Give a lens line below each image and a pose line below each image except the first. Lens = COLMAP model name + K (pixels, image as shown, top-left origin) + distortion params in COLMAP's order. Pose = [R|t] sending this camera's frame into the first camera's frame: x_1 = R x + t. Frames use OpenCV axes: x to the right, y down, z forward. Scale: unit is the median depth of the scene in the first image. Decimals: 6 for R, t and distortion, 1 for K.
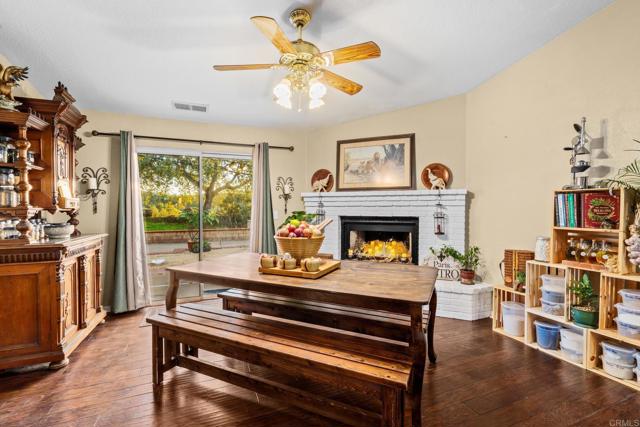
lens RADIAL K [[293.6, 0, 318.1], [0, 293.6, 209.5], [0, 0, 1]] dist [-0.003241, 0.001173]
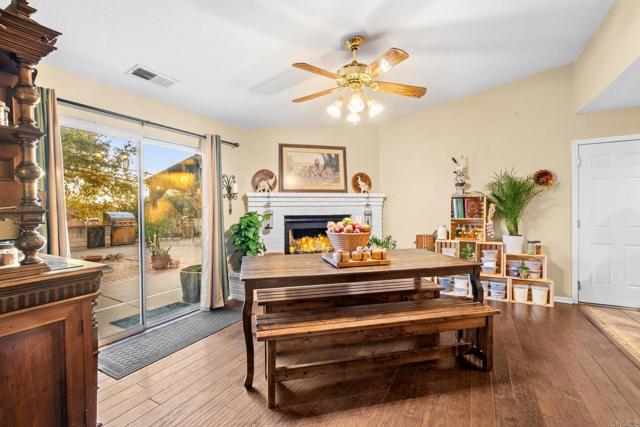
lens RADIAL K [[293.6, 0, 317.5], [0, 293.6, 211.2], [0, 0, 1]] dist [-0.003241, 0.001173]
pose [[0.769150, -0.012363, 0.638949, -0.572923], [0.009311, 0.999924, 0.008139, -0.001125], [-0.639001, -0.000311, 0.769206, 0.131226]]
